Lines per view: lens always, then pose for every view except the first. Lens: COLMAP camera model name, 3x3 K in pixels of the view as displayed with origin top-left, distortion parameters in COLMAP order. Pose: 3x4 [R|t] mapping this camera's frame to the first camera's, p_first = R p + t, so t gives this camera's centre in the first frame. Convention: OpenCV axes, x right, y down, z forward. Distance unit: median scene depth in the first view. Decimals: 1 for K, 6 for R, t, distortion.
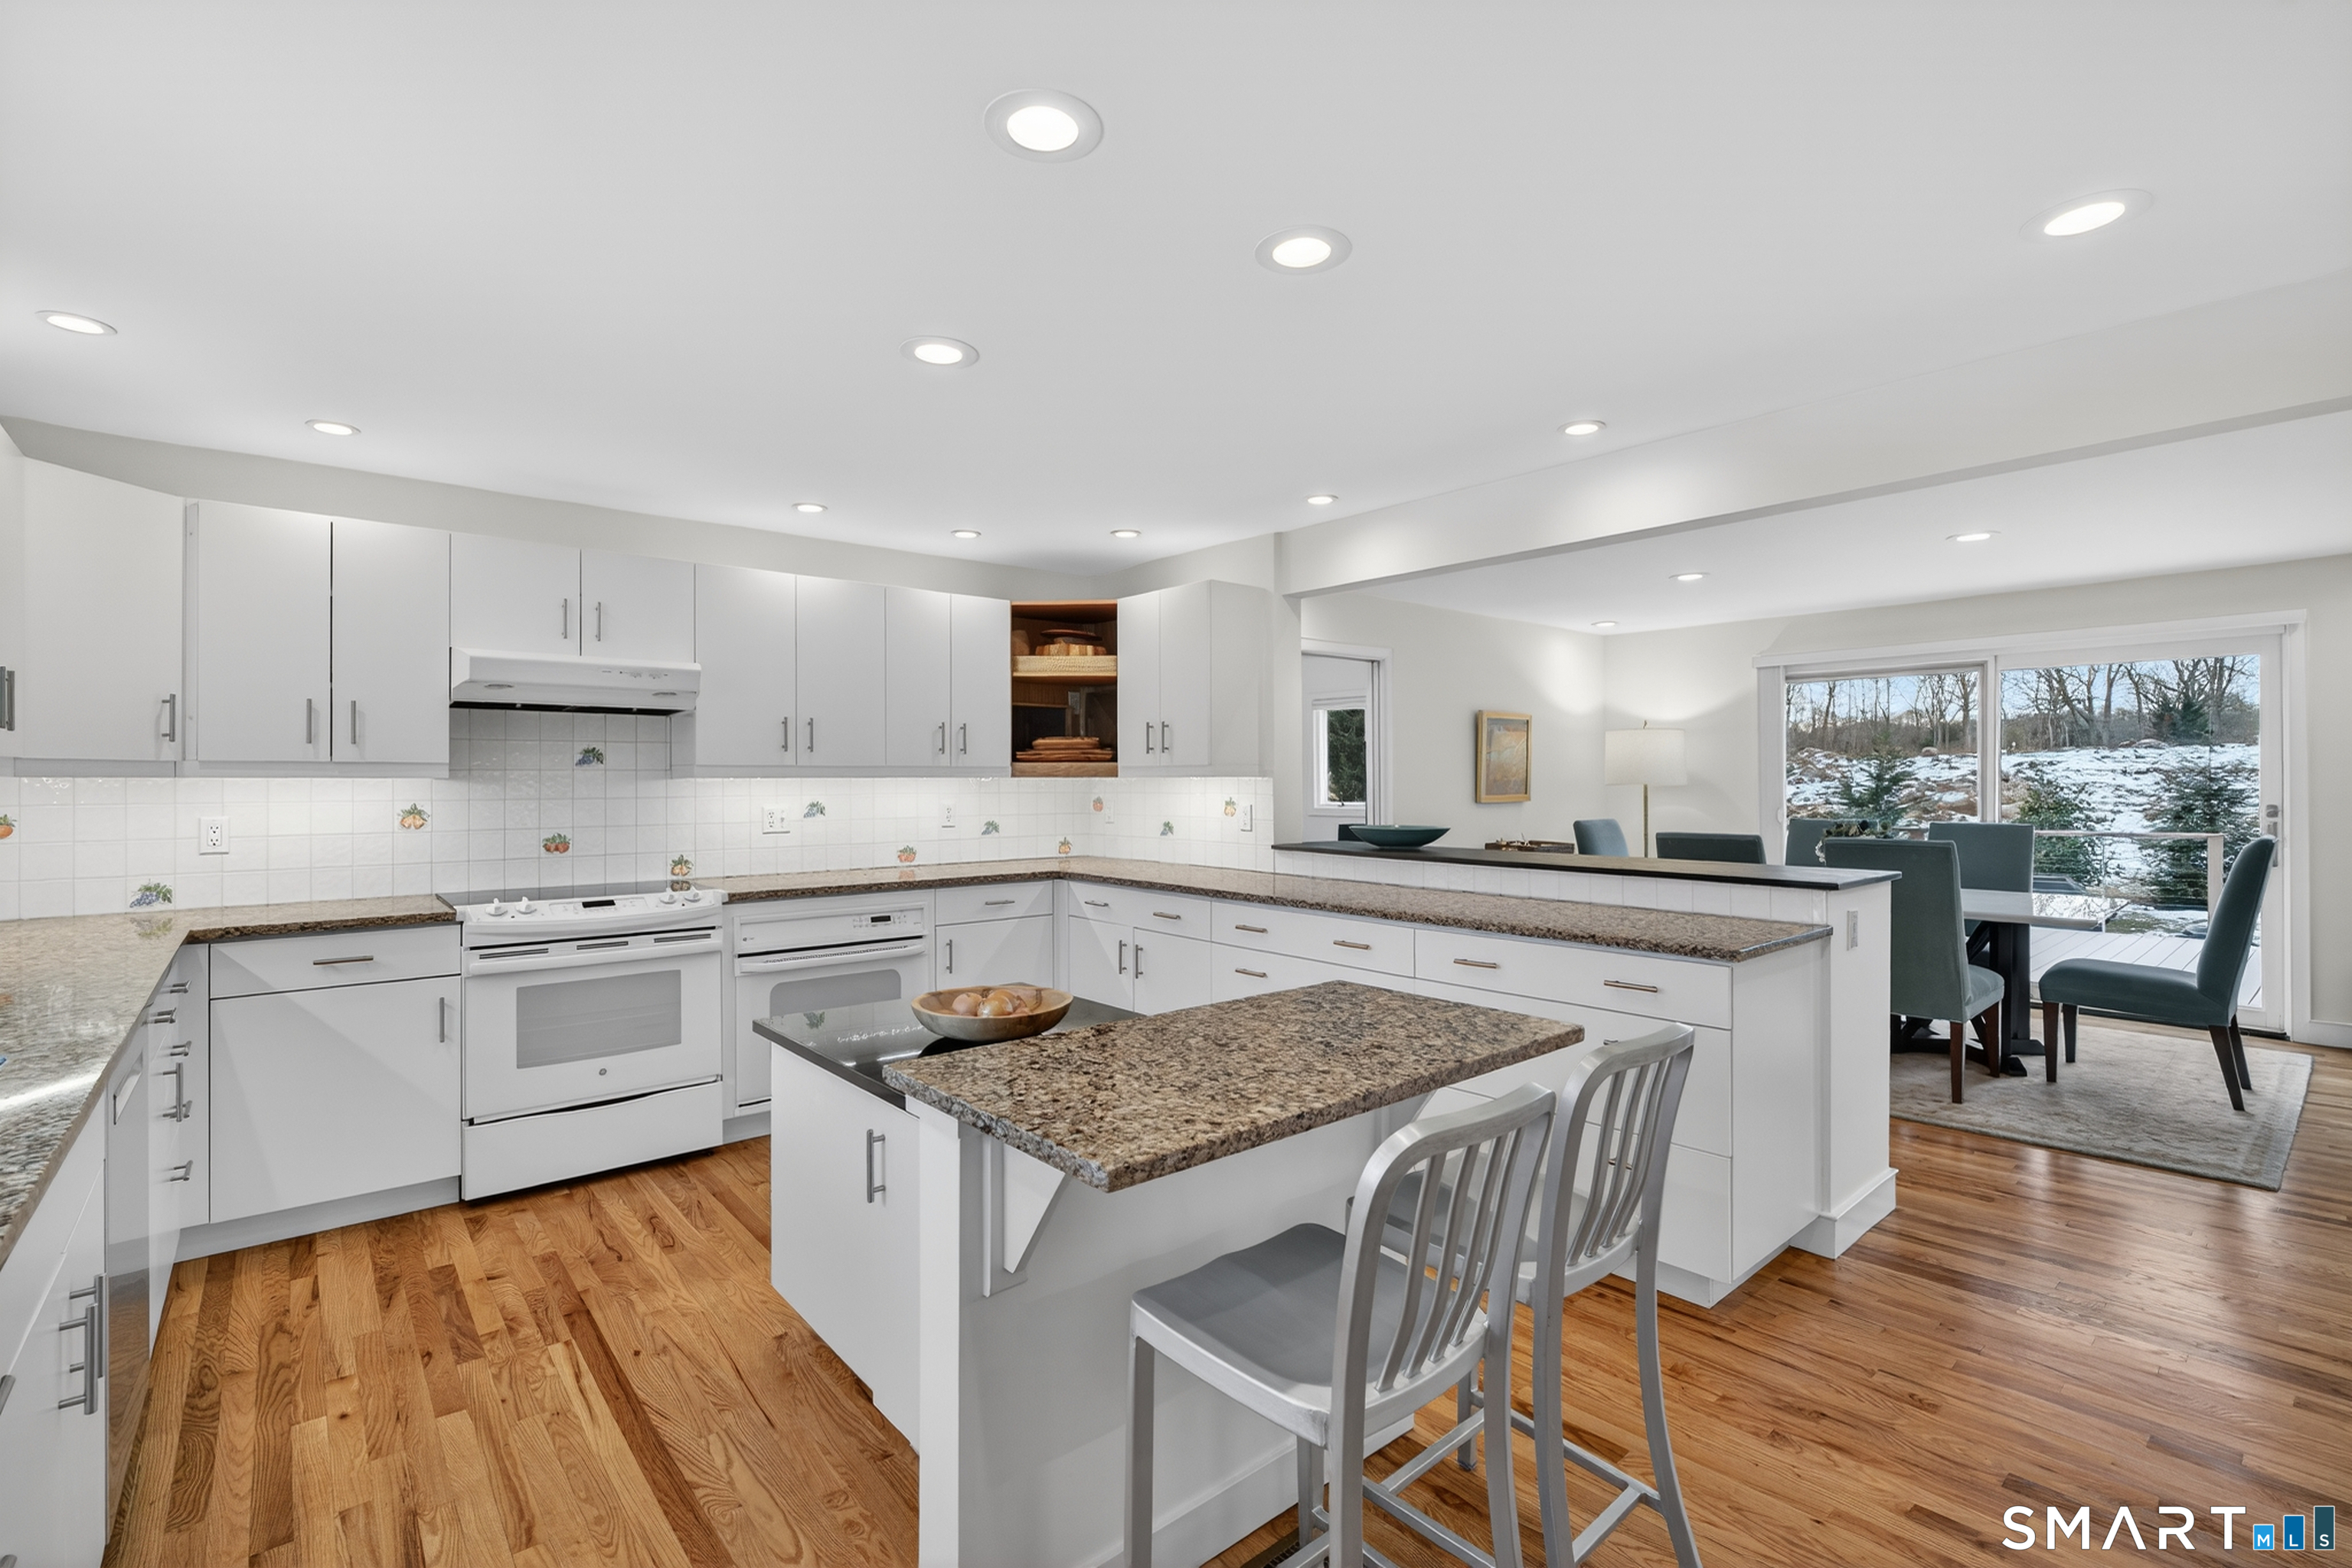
lens RADIAL K [[1056.5, 0, 1192.0], [0, 1056.5, 779.6], [0, 0, 1]] dist [-0.001693, 0.000235]
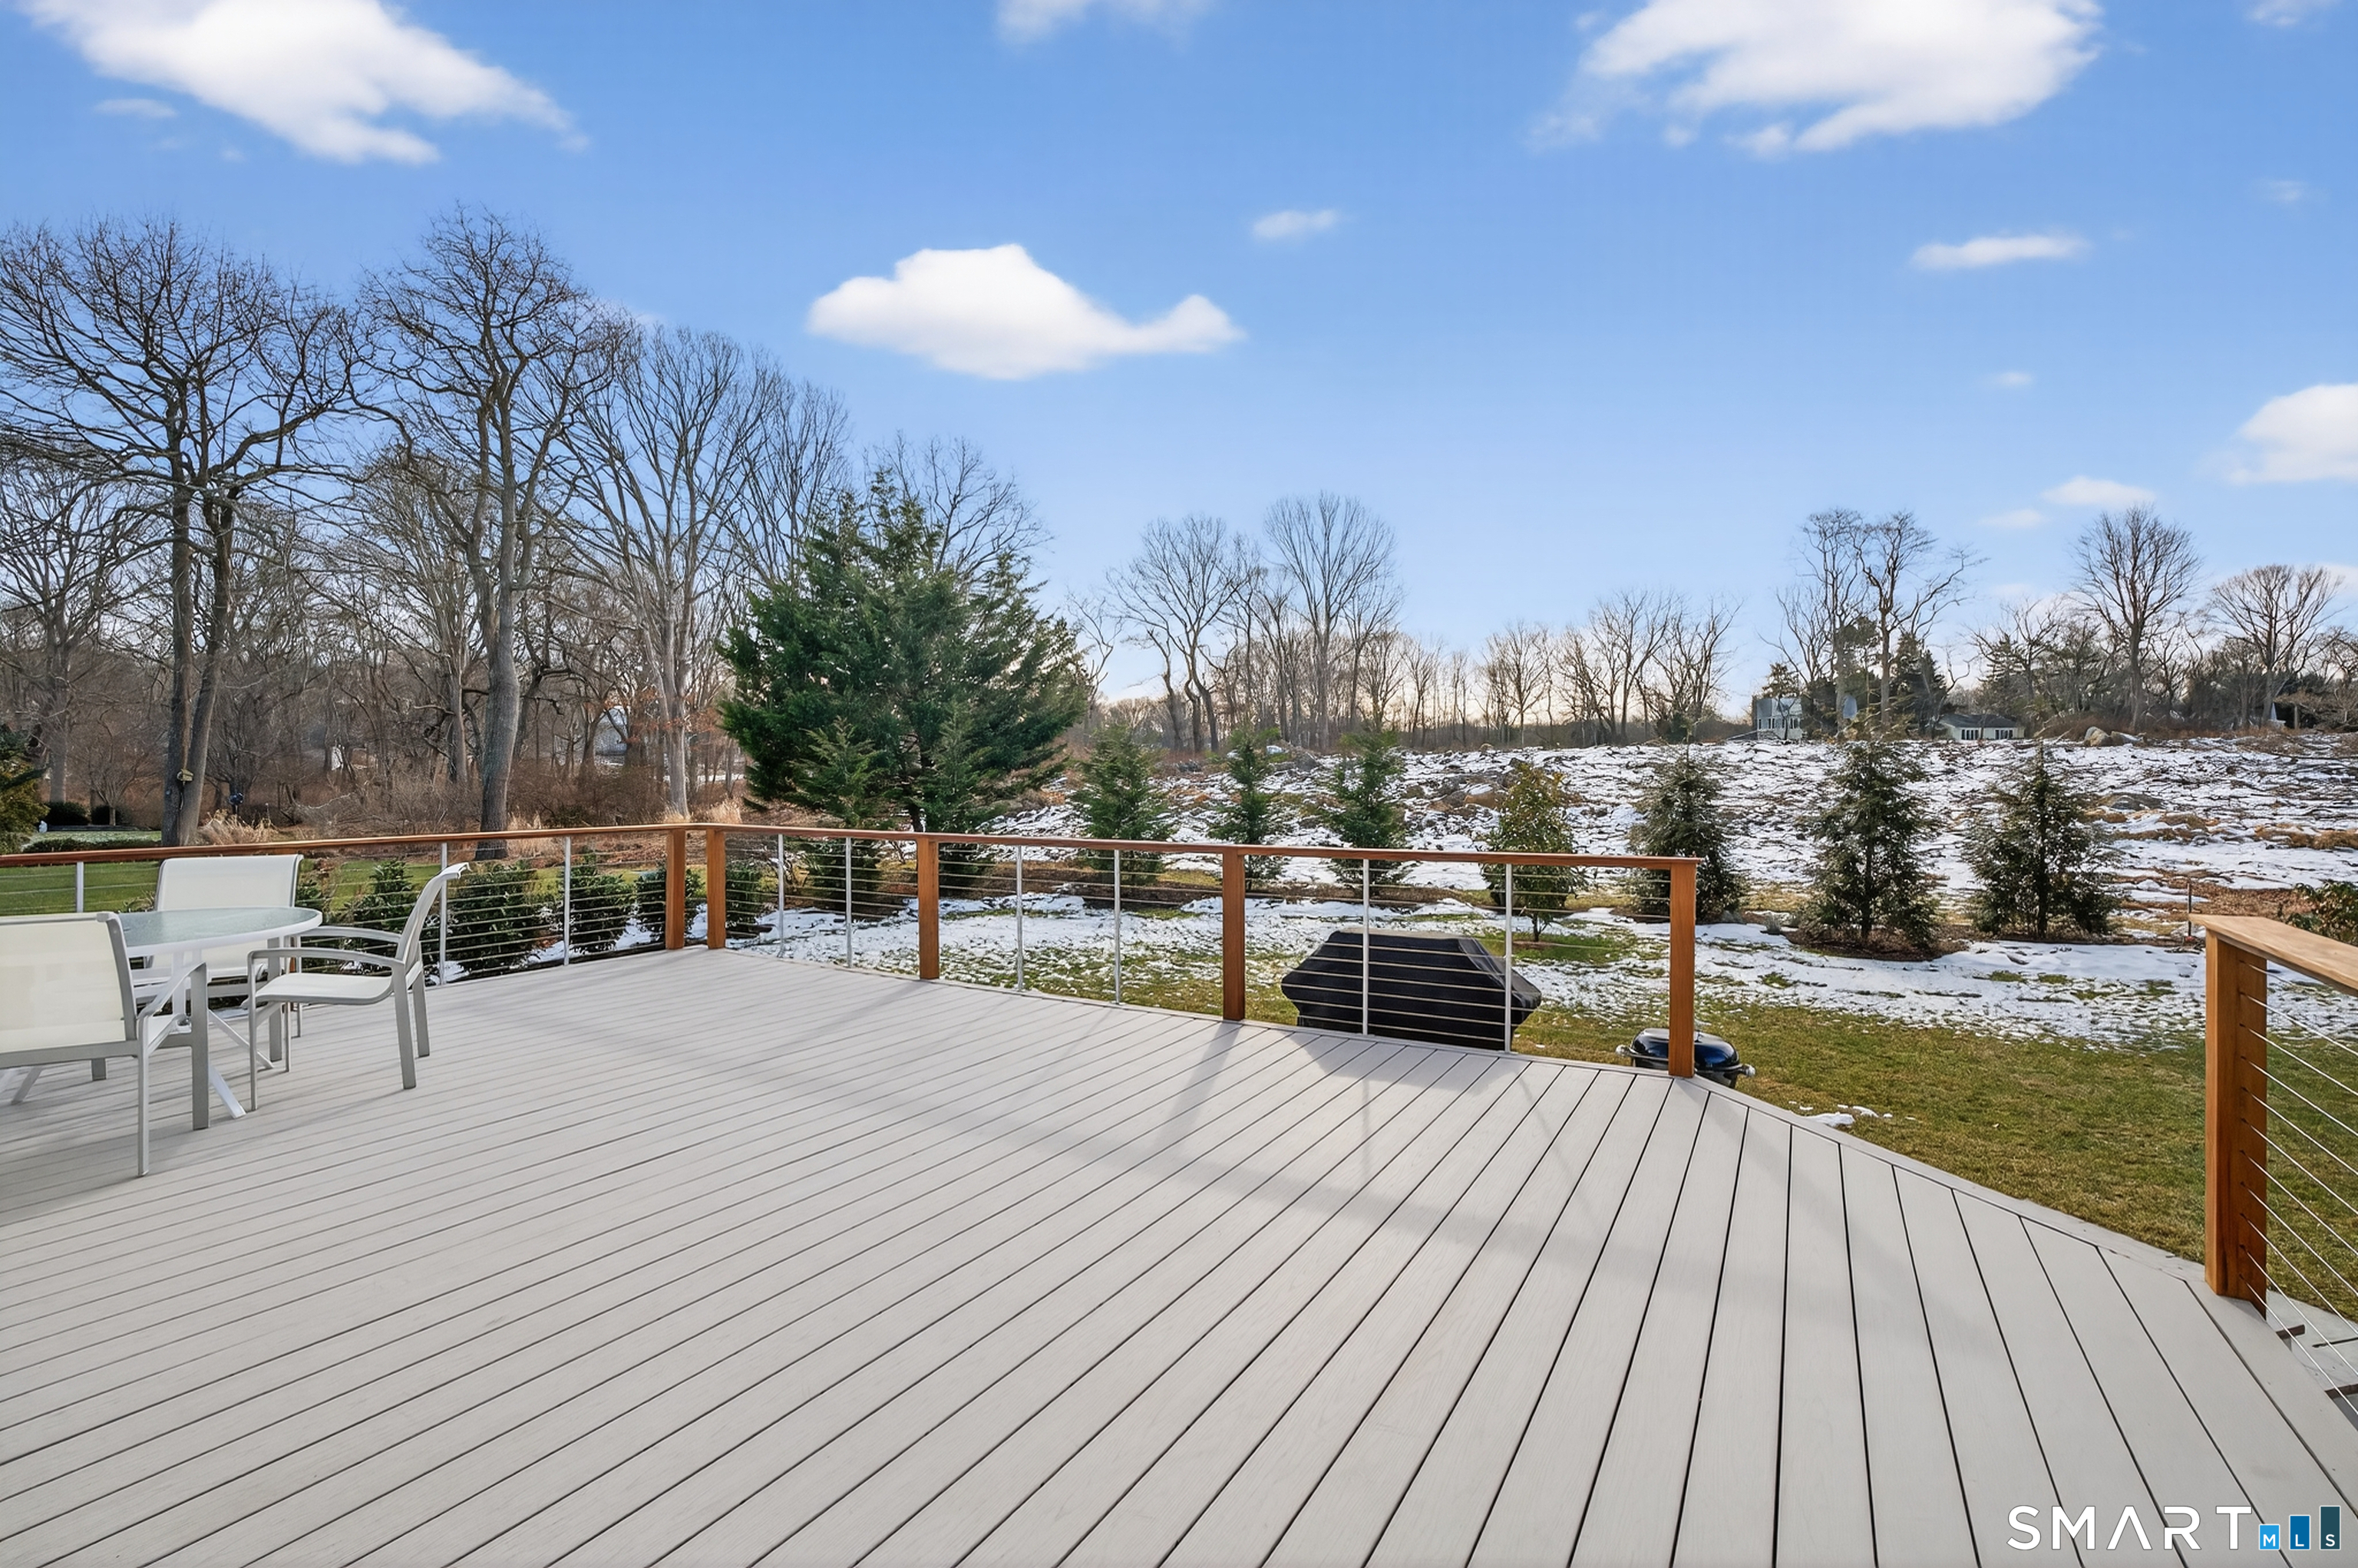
lens RADIAL K [[1059.1, 0, 1204.4], [0, 1059.1, 787.1], [0, 0, 1]] dist [-0.001693, 0.000235]
pose [[0.944245, -0.000928, 0.329244, 0.089791], [-0.003134, 0.999925, 0.011807, 0.001925], [-0.329230, -0.012180, 0.944171, 0.091481]]
